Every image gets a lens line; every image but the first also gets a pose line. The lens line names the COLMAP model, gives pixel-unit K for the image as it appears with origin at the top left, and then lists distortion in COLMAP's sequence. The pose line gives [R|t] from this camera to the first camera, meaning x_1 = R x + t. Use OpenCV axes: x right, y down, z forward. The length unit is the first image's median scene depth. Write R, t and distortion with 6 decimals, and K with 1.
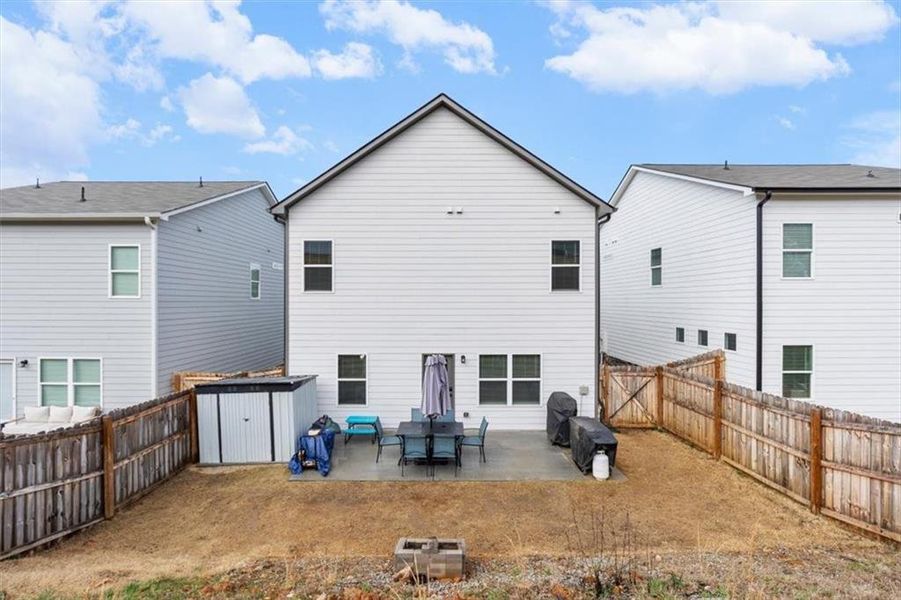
lens RADIAL K [[413.1, 0, 445.4], [0, 413.1, 296.3], [0, 0, 1]] dist [-0.003891, 0.000538]
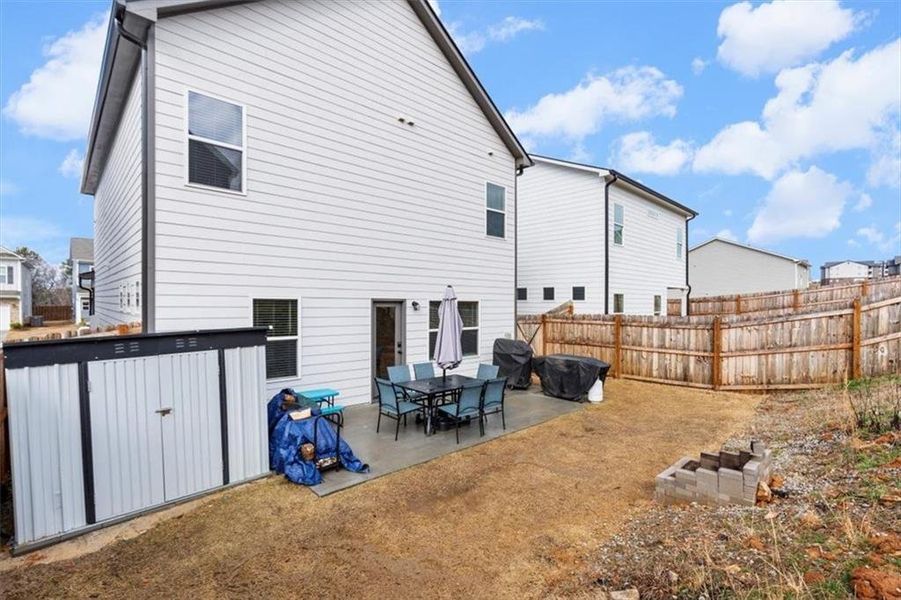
lens RADIAL K [[417.6, 0, 450.5], [0, 417.6, 300.0], [0, 0, 1]] dist [-0.007461, 0.000251]
pose [[0.727560, 0.009269, 0.685981, -0.577393], [-0.016387, 0.999858, 0.003870, 0.168067], [-0.685848, -0.014057, 0.727609, 0.445608]]
